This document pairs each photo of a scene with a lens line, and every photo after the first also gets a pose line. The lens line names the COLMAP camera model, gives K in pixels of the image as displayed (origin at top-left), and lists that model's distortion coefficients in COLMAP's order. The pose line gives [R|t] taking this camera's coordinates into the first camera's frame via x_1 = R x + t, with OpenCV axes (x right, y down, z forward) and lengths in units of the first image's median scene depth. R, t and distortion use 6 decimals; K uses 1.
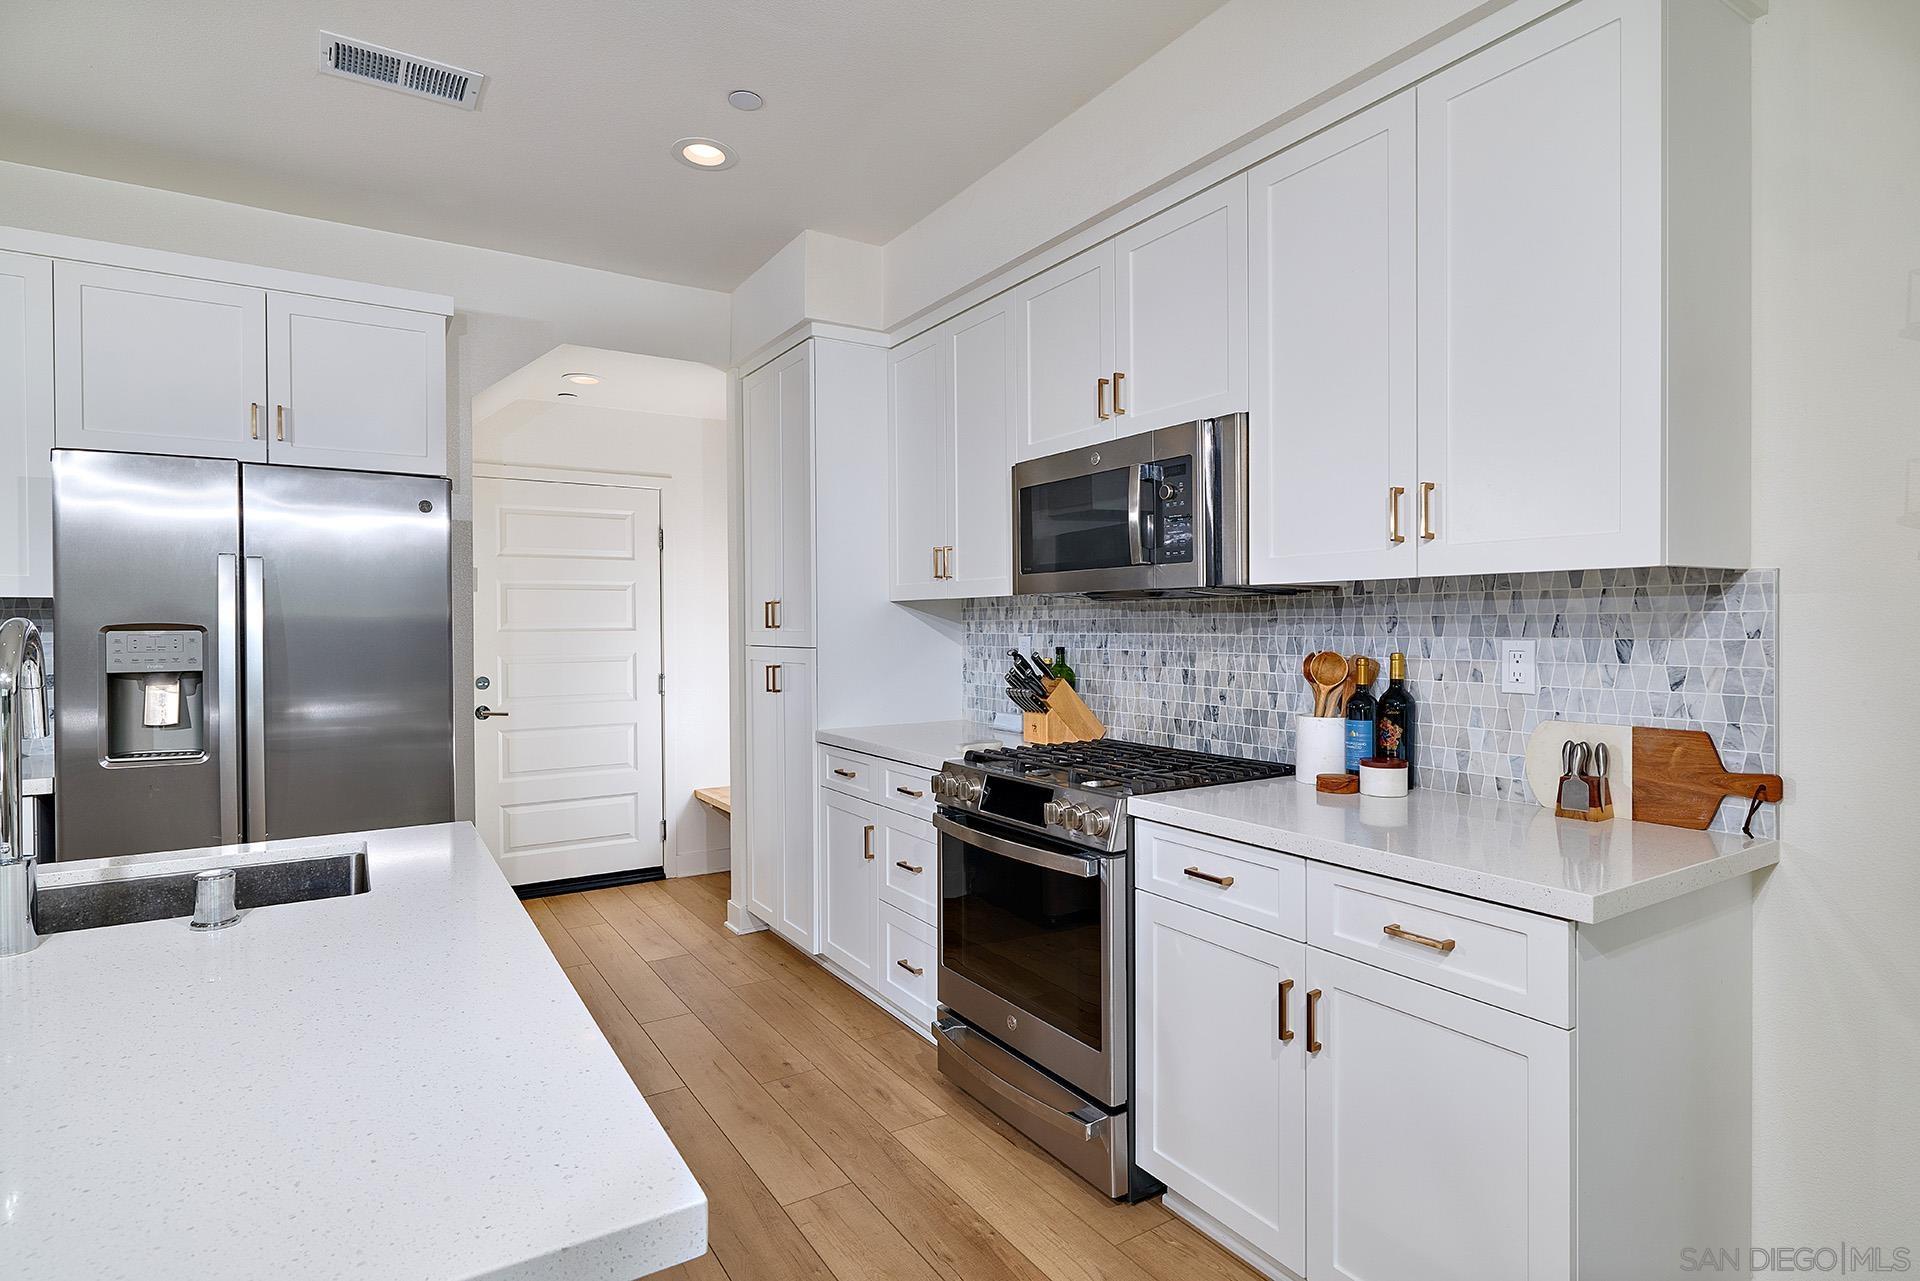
lens RADIAL K [[970.3, 0, 959.0], [0, 970.3, 636.8], [0, 0, 1]] dist [-0.003749, 0.000832]
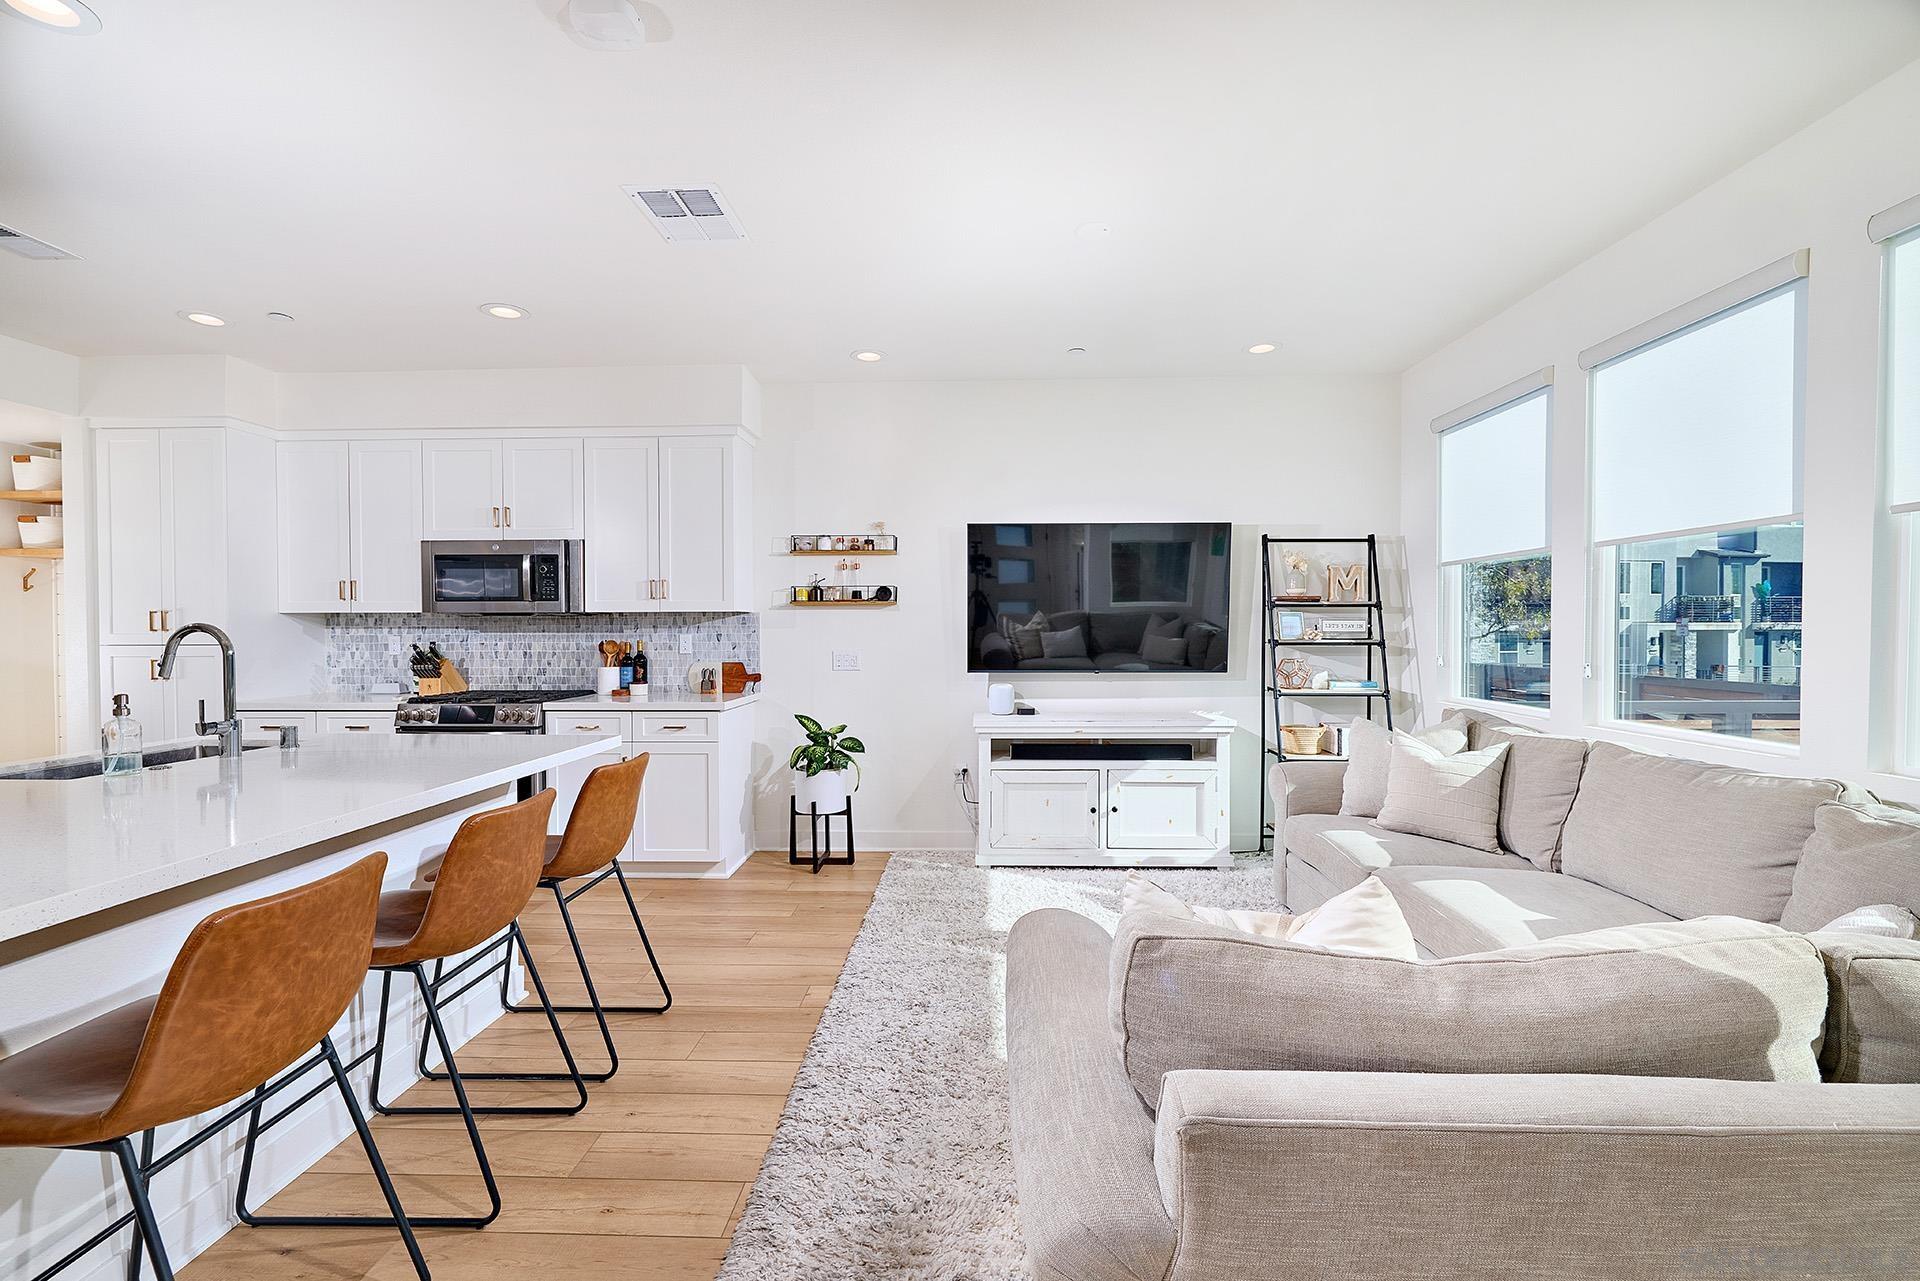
lens RADIAL K [[835.7, 0, 954.7], [0, 835.7, 637.6], [0, 0, 1]] dist [0.008267, -0.000230]
pose [[0.578998, -0.006380, 0.815304, -0.823032], [0.011119, 0.999938, -0.000072, 0.018978], [-0.815253, 0.009107, 0.579033, -0.900922]]
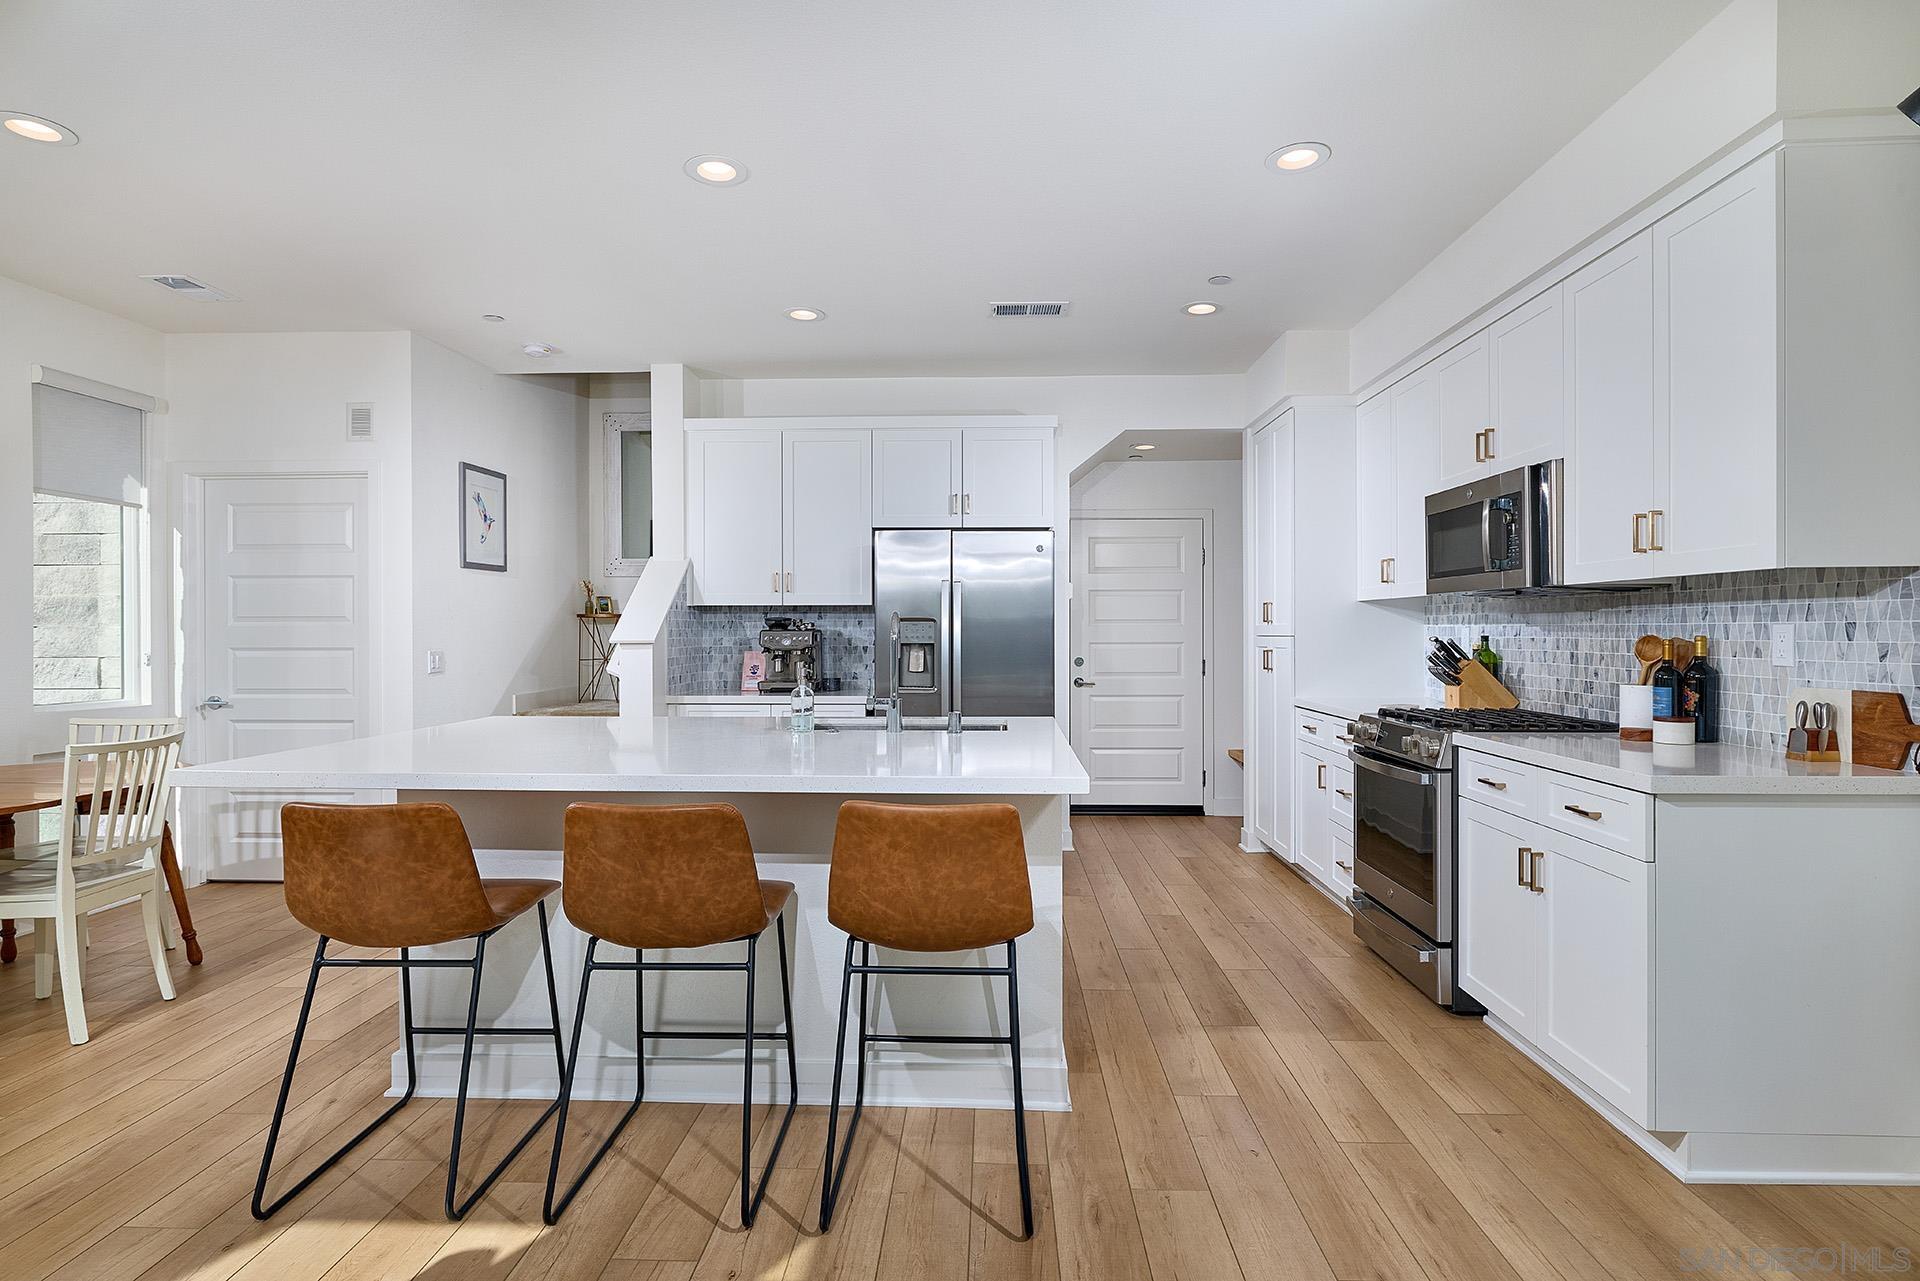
lens RADIAL K [[970.3, 0, 955.1], [0, 970.3, 635.5], [0, 0, 1]] dist [-0.003749, 0.000832]
pose [[0.821841, 0.005265, -0.569693, 0.360294], [-0.007747, 0.999968, -0.001934, 0.025721], [0.569664, 0.006003, 0.821856, -0.582783]]
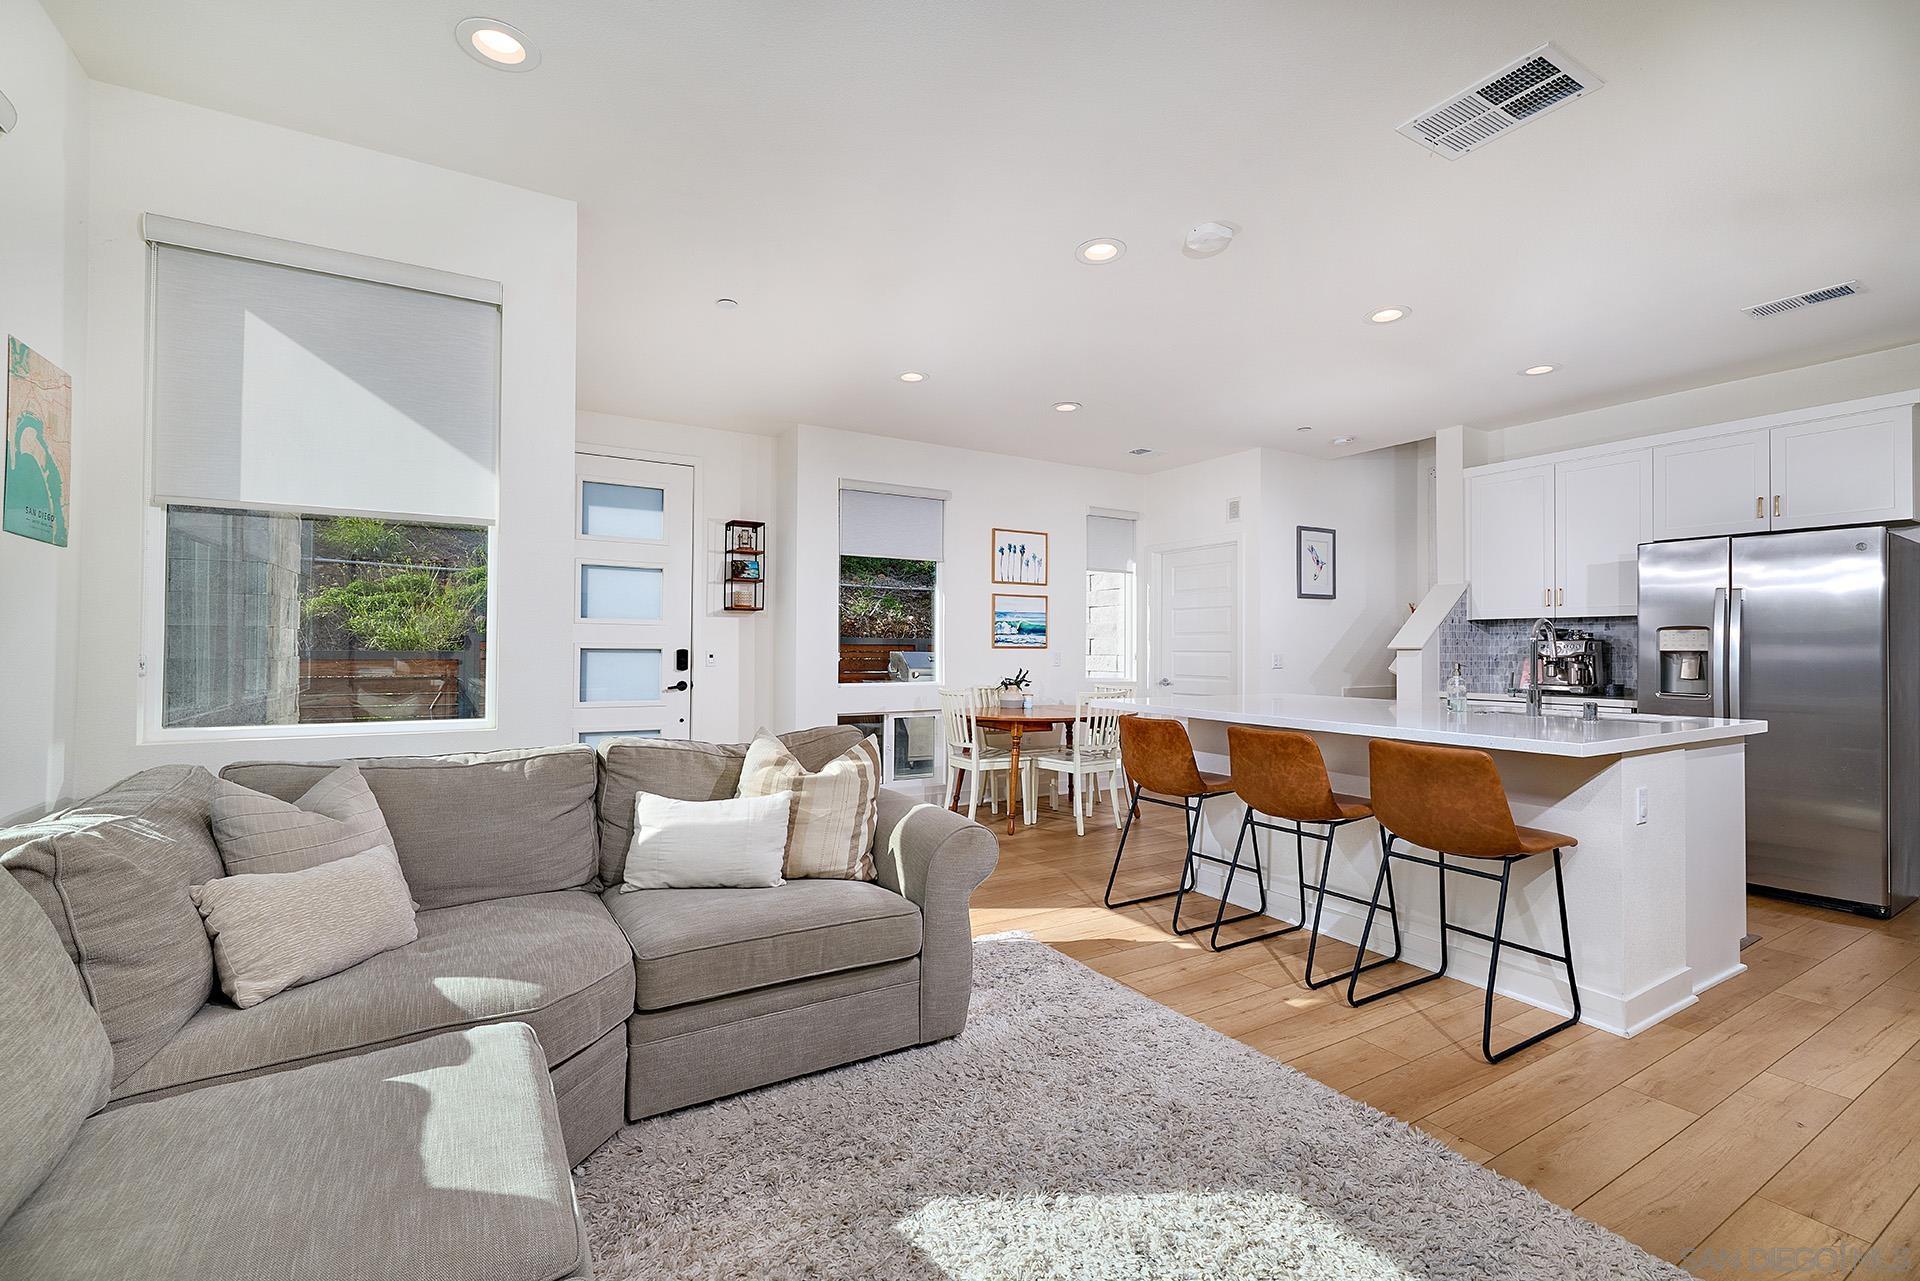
lens RADIAL K [[835.7, 0, 950.5], [0, 835.7, 646.4], [0, 0, 1]] dist [0.008267, -0.000230]
pose [[-0.034680, 0.001269, -0.999398, 1.026777], [-0.016751, 0.999858, 0.001851, 0.053087], [0.999258, 0.016805, -0.034653, -0.470404]]
